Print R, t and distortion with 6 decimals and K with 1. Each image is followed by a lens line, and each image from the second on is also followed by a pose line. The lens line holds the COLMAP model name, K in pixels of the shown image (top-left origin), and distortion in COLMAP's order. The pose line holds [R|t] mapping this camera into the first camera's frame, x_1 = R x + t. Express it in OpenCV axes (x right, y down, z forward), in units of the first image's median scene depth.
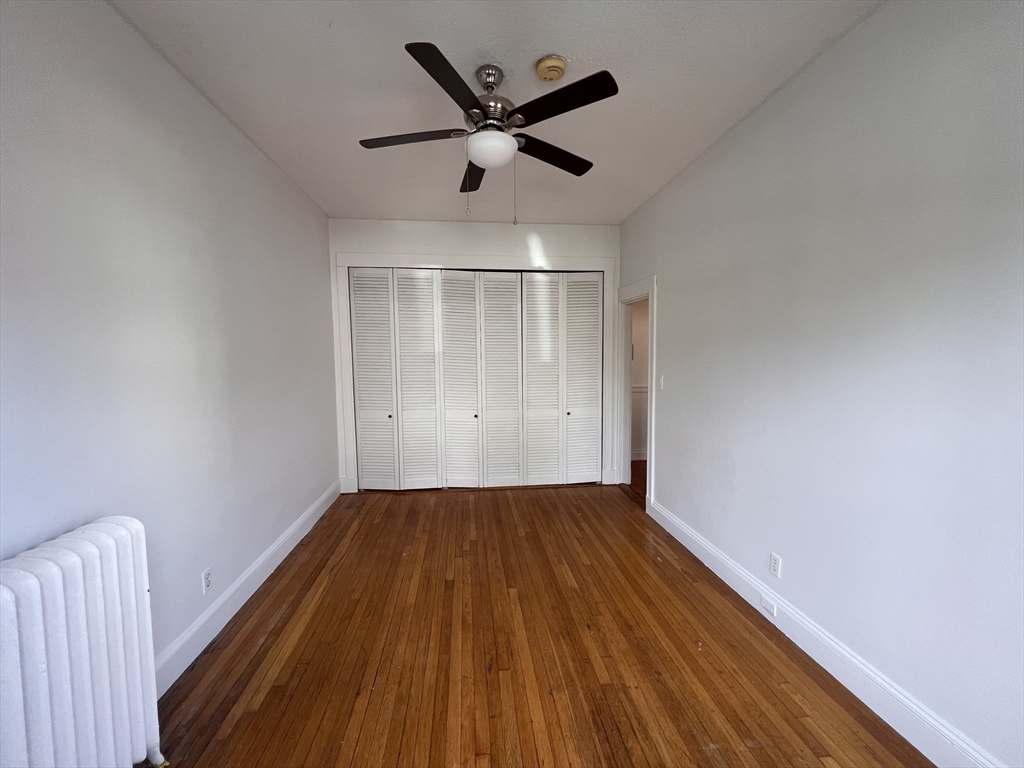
lens RADIAL K [[409.2, 0, 516.0], [0, 409.2, 383.6], [0, 0, 1]] dist [0.000474, -0.000023]
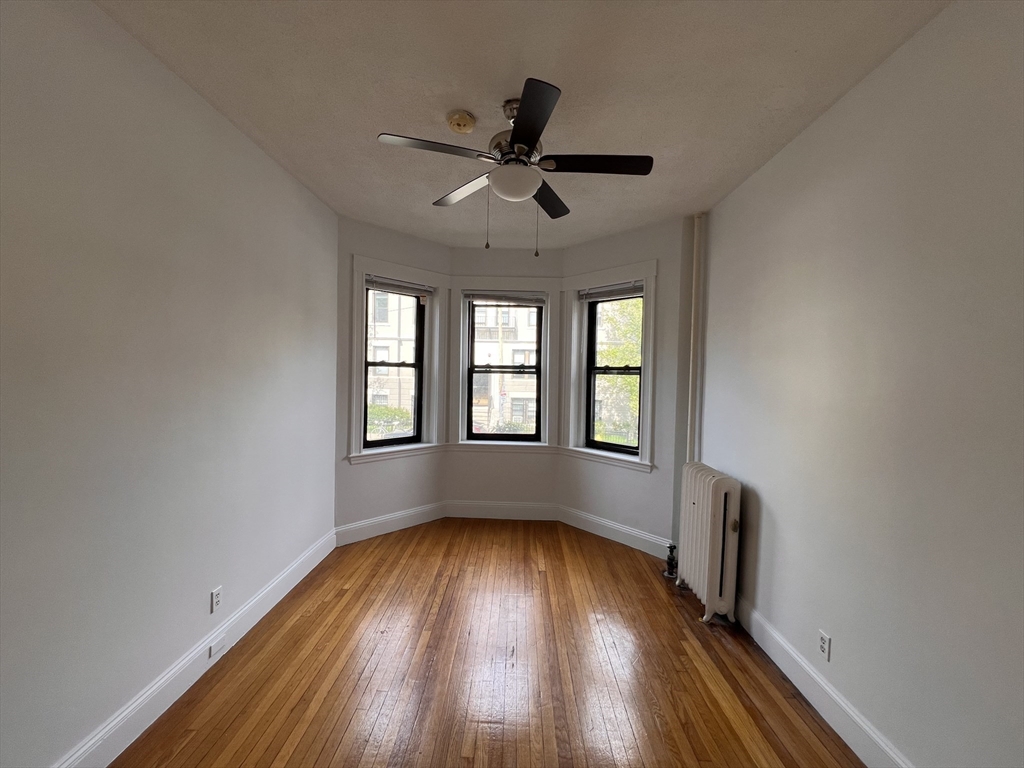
lens RADIAL K [[409.2, 0, 512.4], [0, 409.2, 386.6], [0, 0, 1]] dist [0.000474, -0.000023]
pose [[-0.991595, -0.017013, 0.128259, -0.200403], [-0.003383, 0.994387, 0.105747, -0.195406], [-0.129338, 0.104425, -0.986087, 2.111152]]
